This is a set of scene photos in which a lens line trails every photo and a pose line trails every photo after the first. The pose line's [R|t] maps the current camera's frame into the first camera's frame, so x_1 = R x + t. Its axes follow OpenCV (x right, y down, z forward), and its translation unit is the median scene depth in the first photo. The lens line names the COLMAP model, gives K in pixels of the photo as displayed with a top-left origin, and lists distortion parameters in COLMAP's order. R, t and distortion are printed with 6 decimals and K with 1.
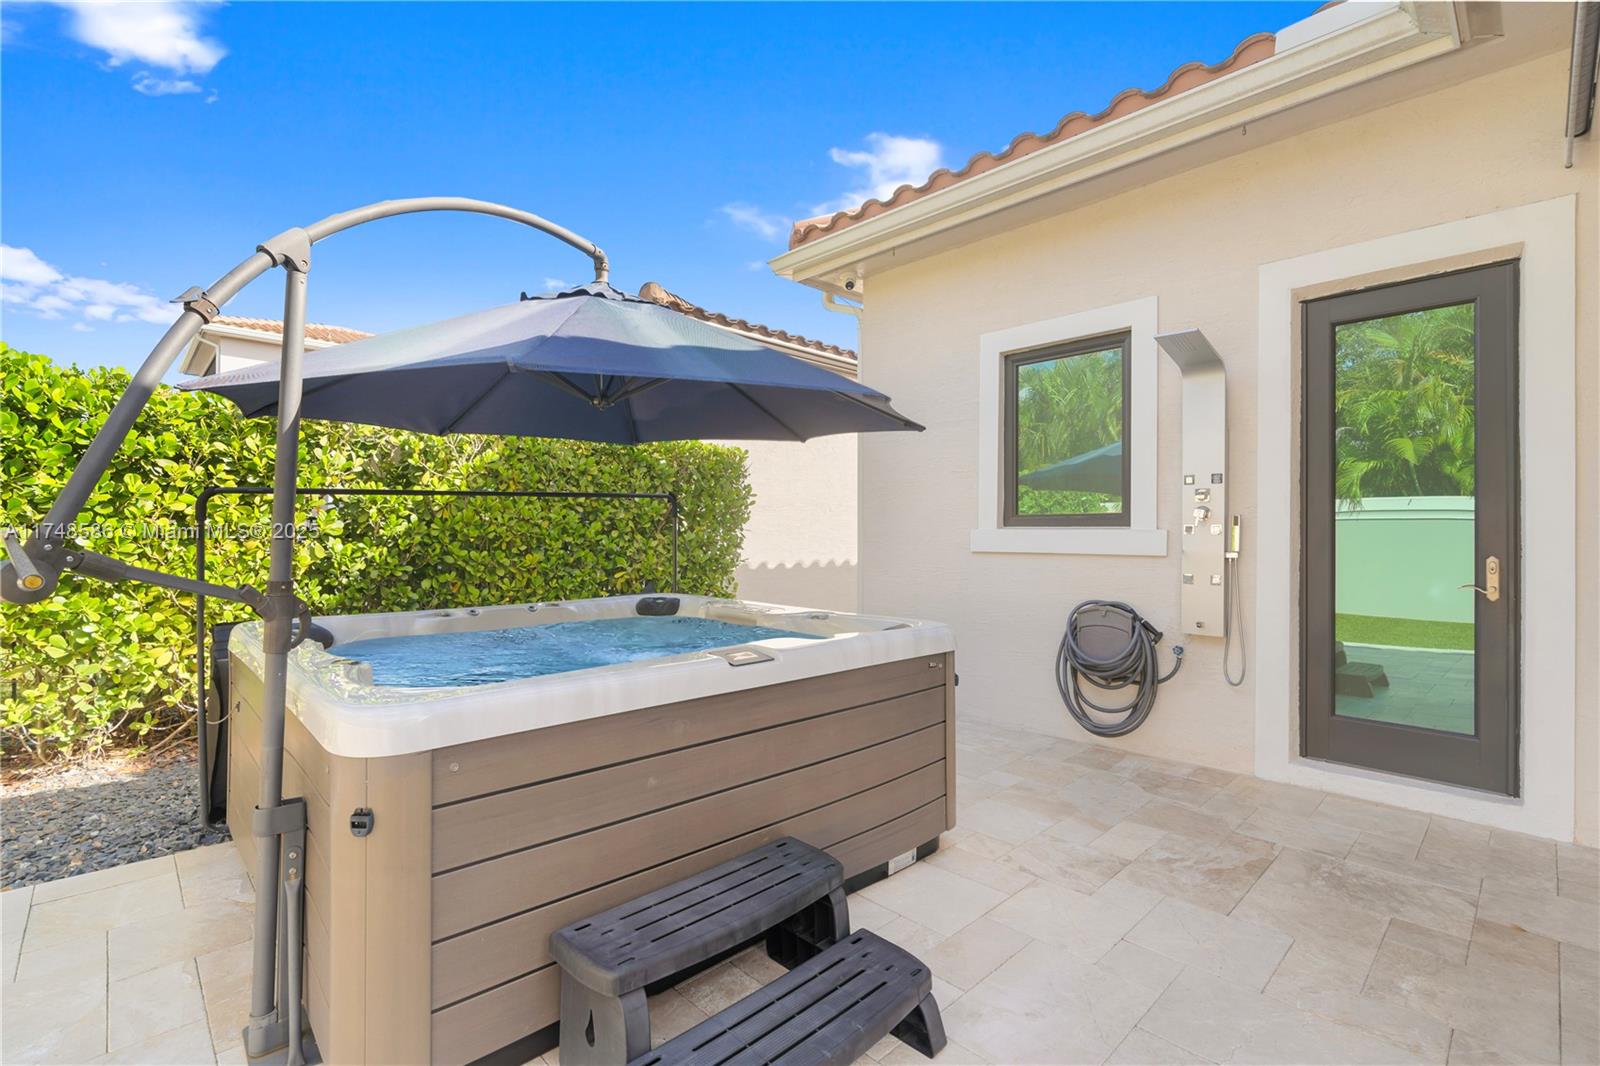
lens RADIAL K [[721.6, 0, 800.0], [0, 721.6, 530.8], [0, 0, 1]] dist [-0.009260, 0.000139]
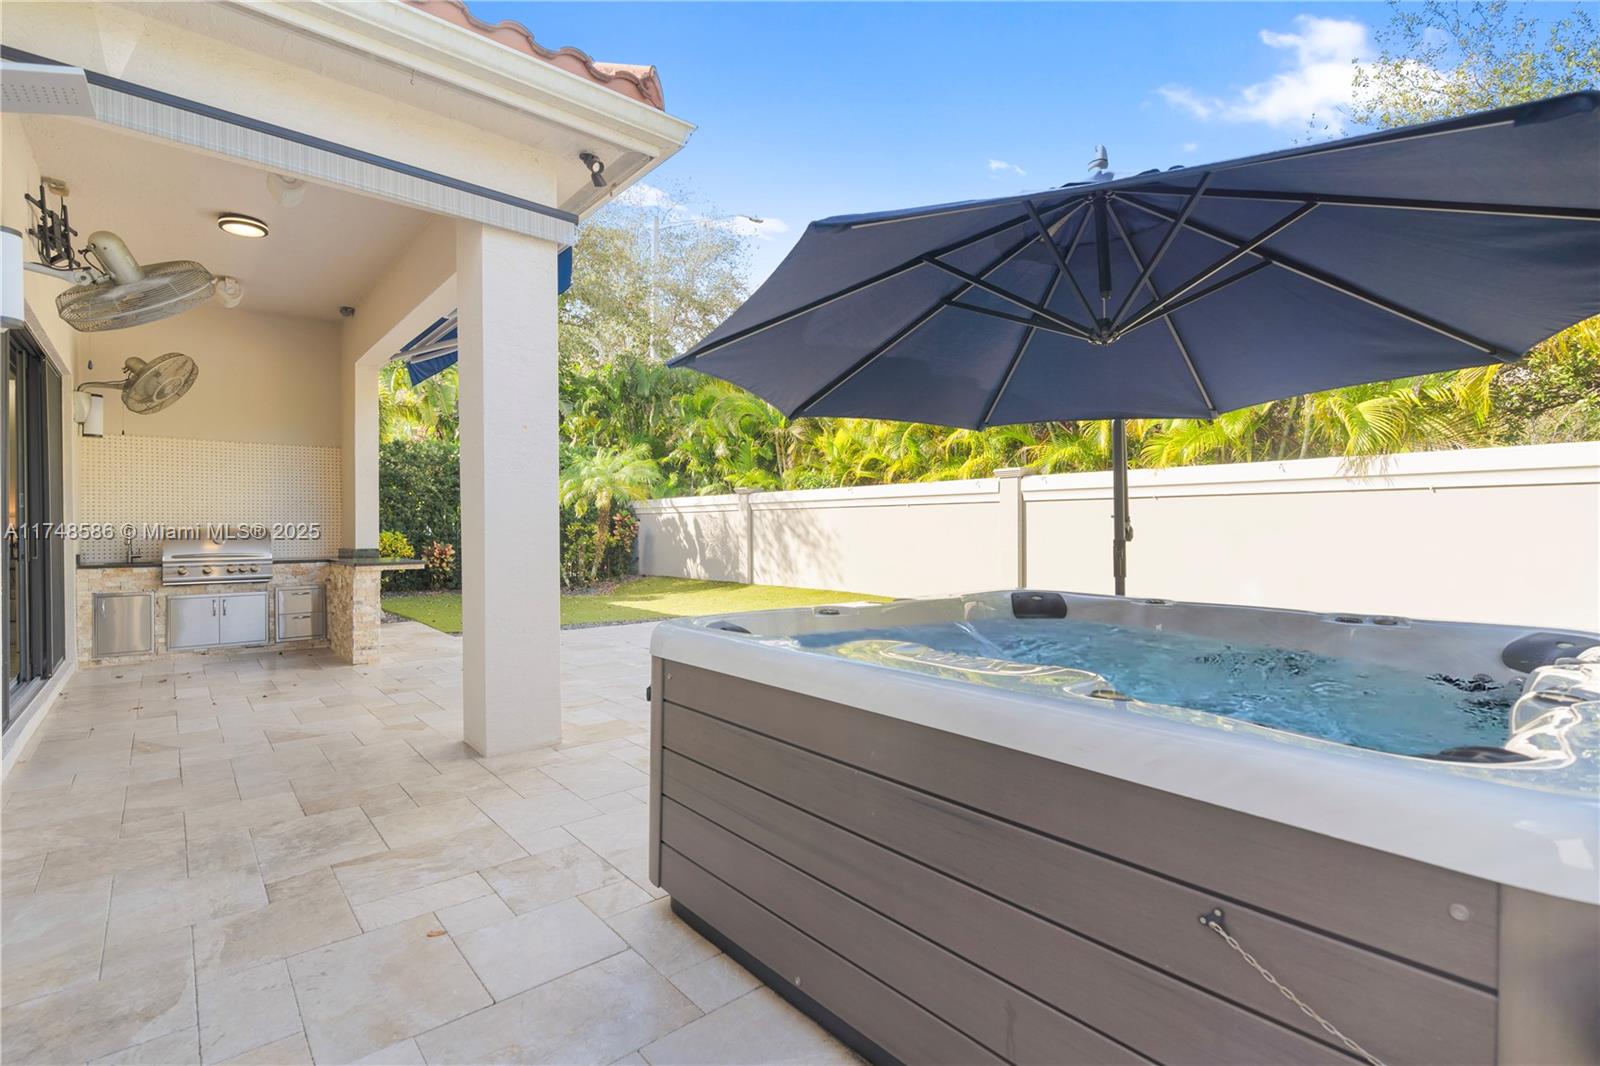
lens RADIAL K [[721.6, 0, 799.6], [0, 721.6, 532.0], [0, 0, 1]] dist [-0.009260, 0.000139]
pose [[-0.998665, -0.007417, 0.051111, 0.011929], [-0.007164, 0.999961, 0.005137, 0.021852], [-0.051147, 0.004764, -0.998680, 1.930079]]
